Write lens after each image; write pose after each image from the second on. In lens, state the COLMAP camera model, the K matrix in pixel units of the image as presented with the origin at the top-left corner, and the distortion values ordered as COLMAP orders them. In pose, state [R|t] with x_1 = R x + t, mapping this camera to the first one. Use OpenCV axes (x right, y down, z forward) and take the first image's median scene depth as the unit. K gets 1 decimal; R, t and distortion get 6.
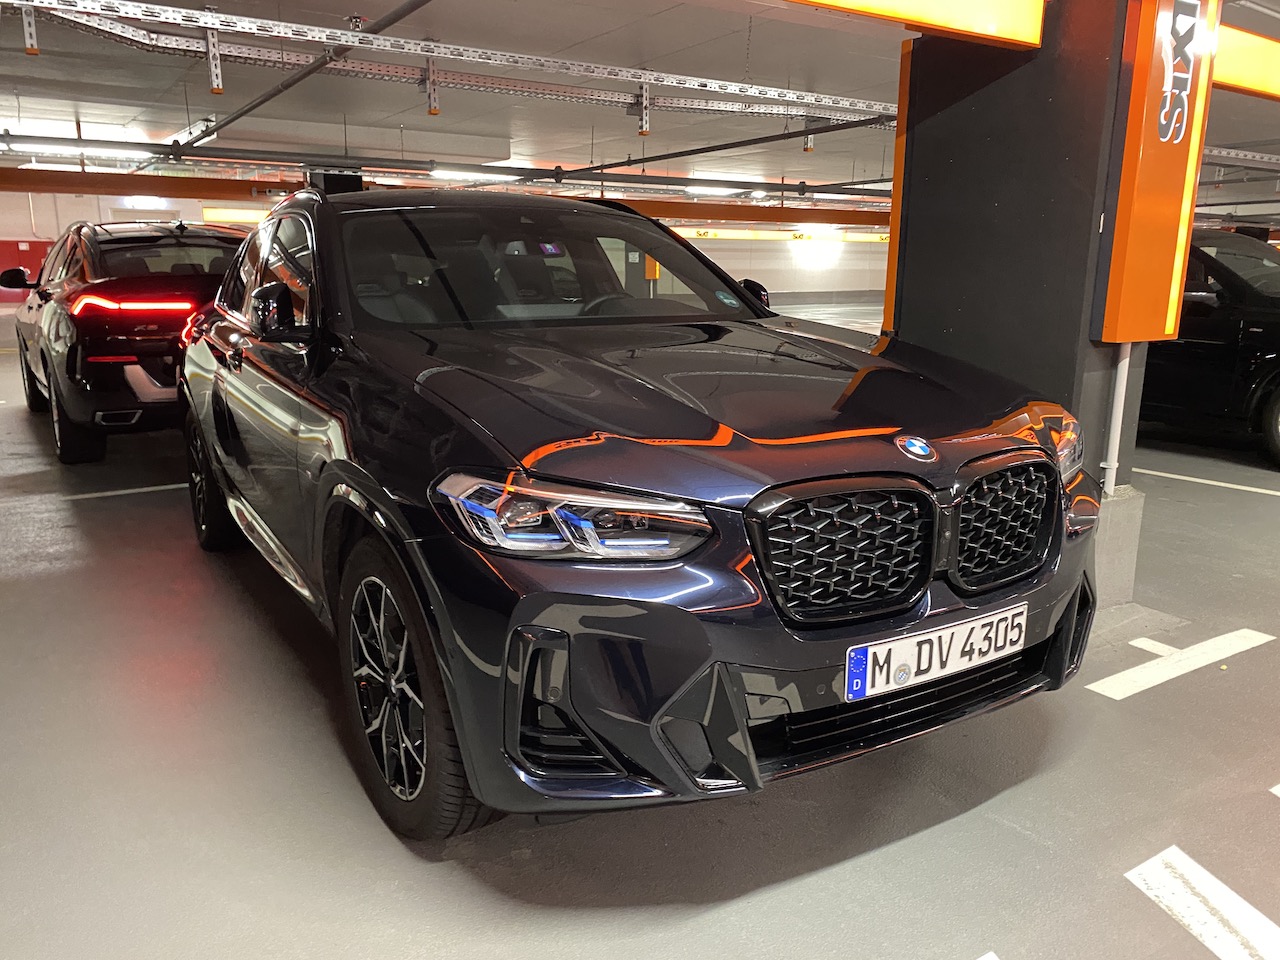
lens RADIAL K [[982.5, 0, 642.9], [0, 982.5, 476.1], [0, 0, 1]] dist [0.010816, 0.002328]
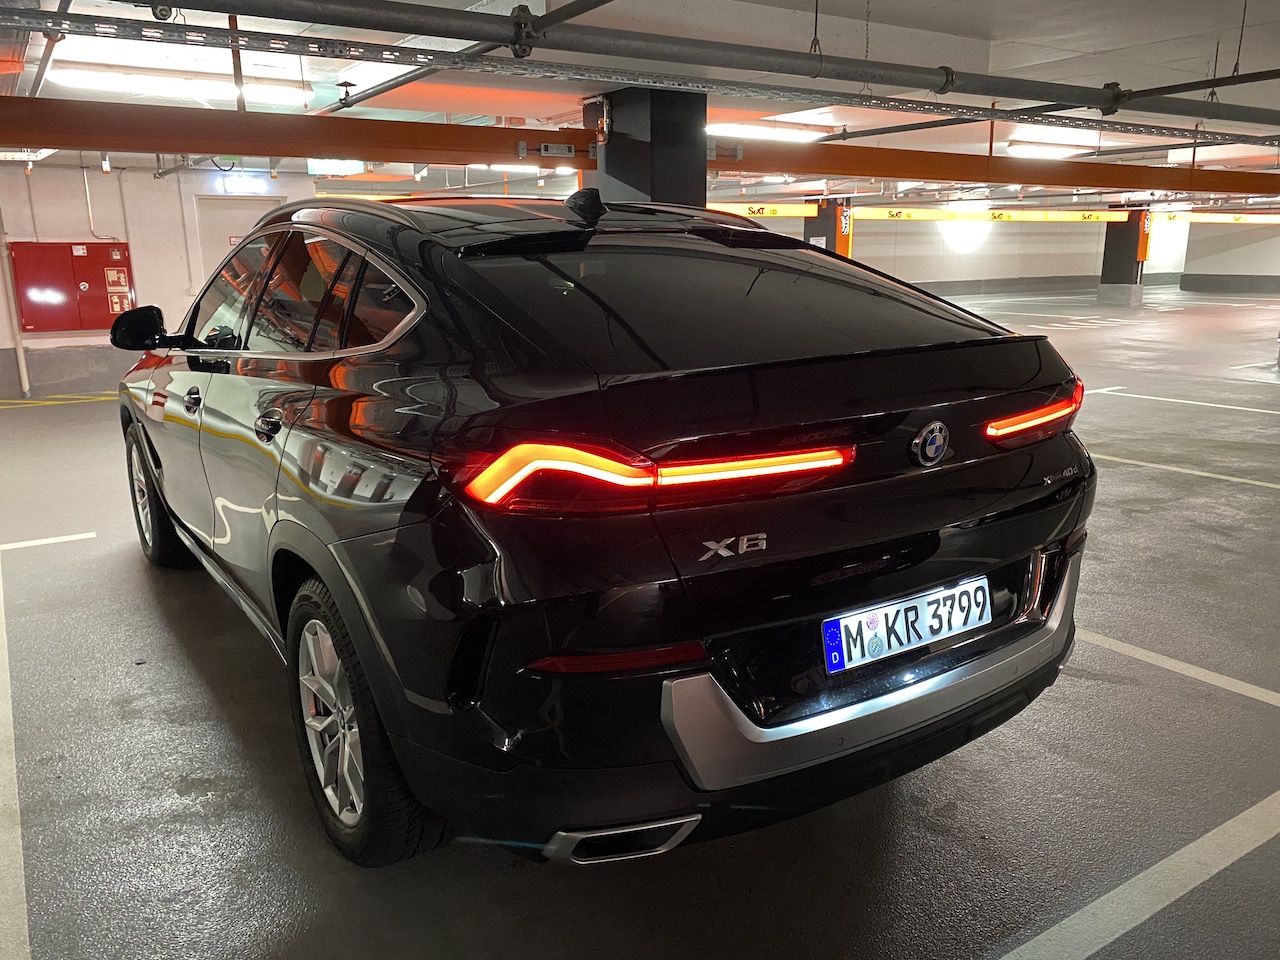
lens RADIAL K [[982.5, 0, 638.5], [0, 982.5, 473.7], [0, 0, 1]] dist [0.010816, 0.002328]
pose [[0.999751, -0.017650, -0.013653, -0.105146], [0.017793, 0.999787, 0.010438, -0.034923], [0.013466, -0.010678, 0.999852, 0.141985]]
